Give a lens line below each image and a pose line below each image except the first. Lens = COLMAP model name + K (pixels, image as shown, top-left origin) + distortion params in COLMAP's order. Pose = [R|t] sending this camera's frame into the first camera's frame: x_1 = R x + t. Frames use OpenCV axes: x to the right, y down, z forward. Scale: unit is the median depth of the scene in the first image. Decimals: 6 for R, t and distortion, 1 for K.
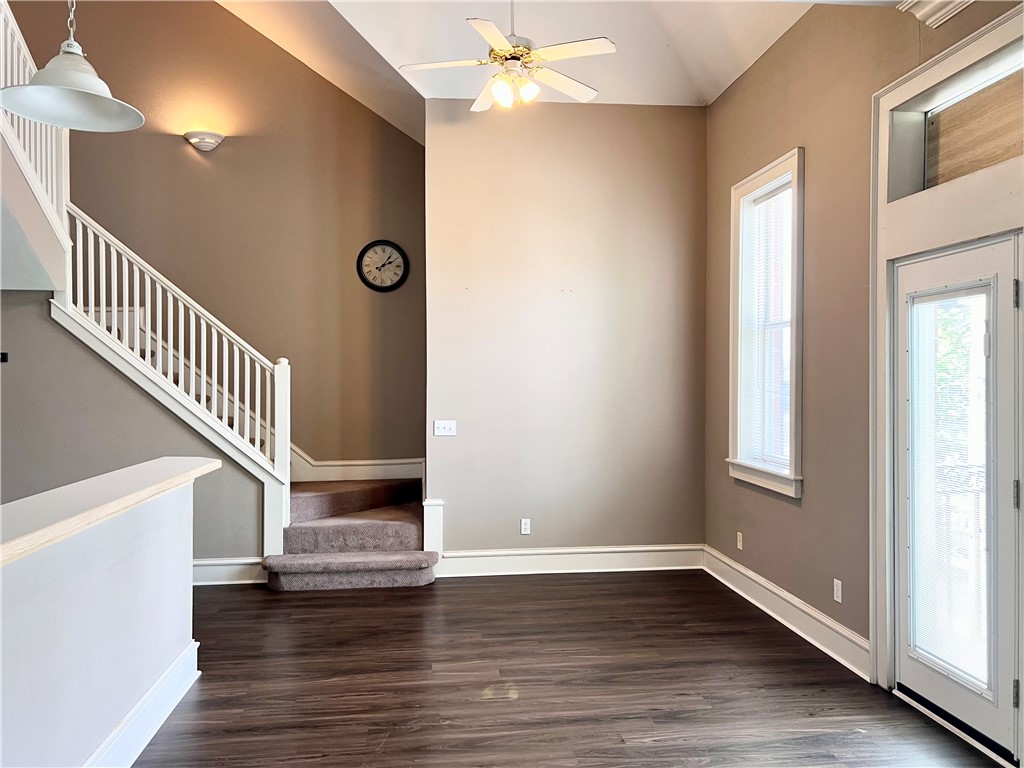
lens RADIAL K [[772.3, 0, 514.2], [0, 772.3, 380.0], [0, 0, 1]] dist [0.080103, -0.099247]
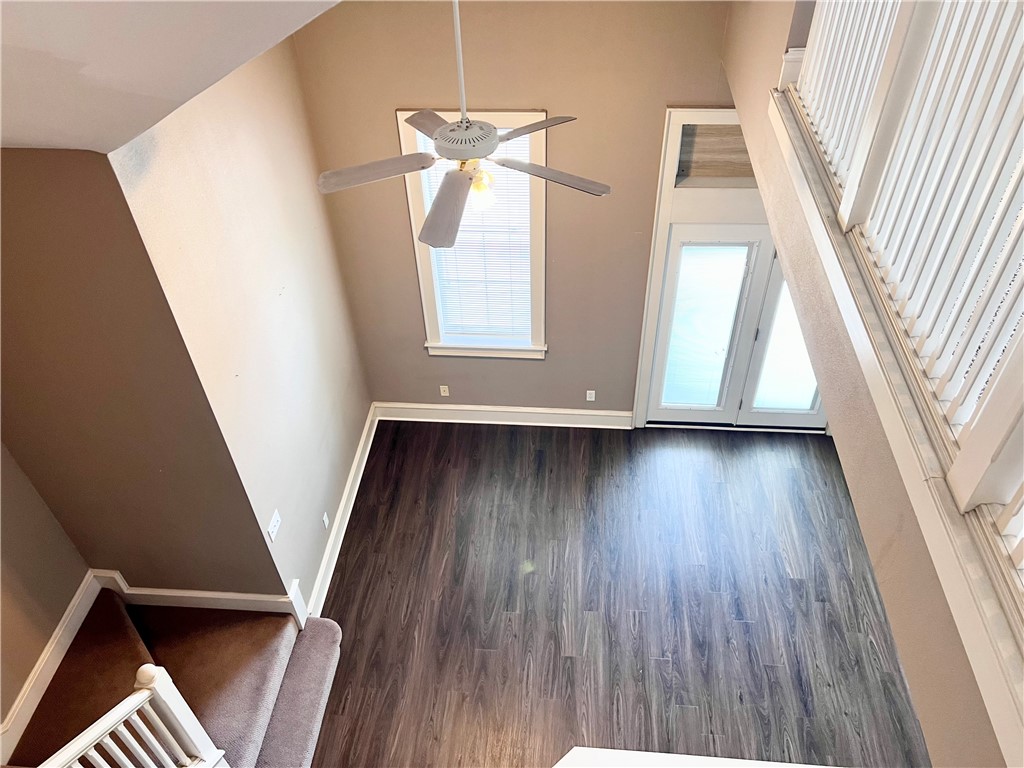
lens RADIAL K [[783.4, 0, 509.1], [0, 783.4, 371.9], [0, 0, 1]] dist [0.121302, -0.231925]
pose [[0.200013, -0.661672, 0.722623, -0.823361], [0.035718, 0.741960, 0.669492, -0.933808], [-0.979142, -0.108097, 0.172036, 0.994773]]
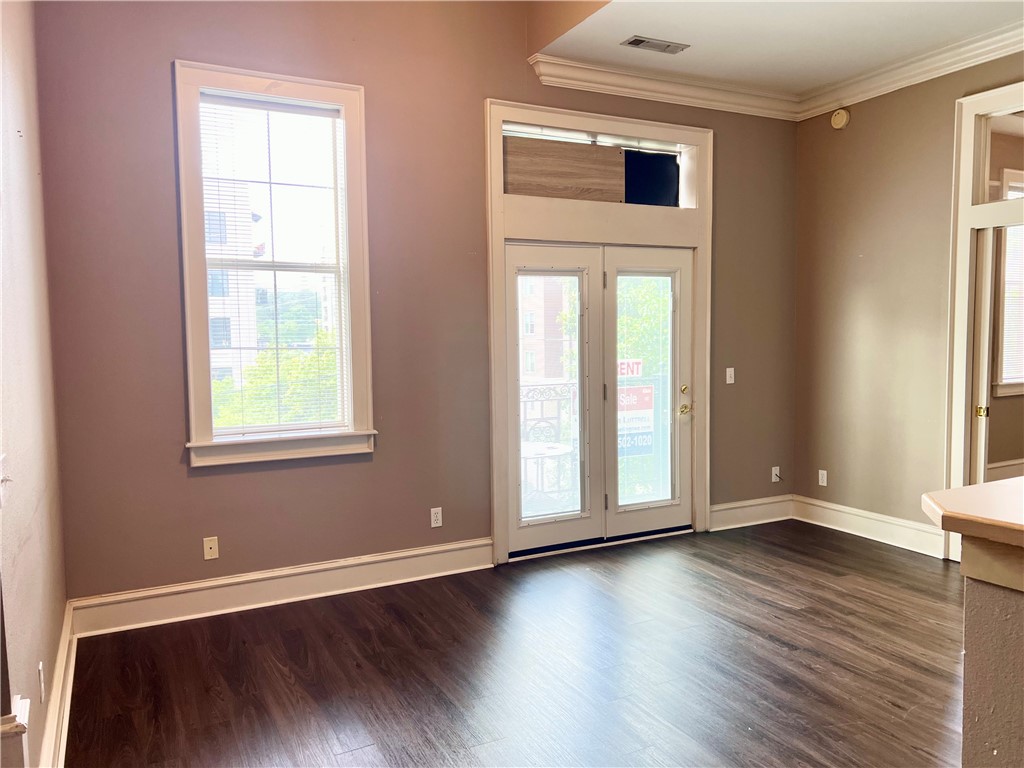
lens RADIAL K [[772.3, 0, 514.2], [0, 772.3, 380.0], [0, 0, 1]] dist [0.080103, -0.099247]
pose [[-0.353559, -0.052065, 0.933962, -0.736088], [0.014012, 0.998043, 0.060942, 0.004946], [-0.935307, 0.034633, -0.352137, 1.426009]]
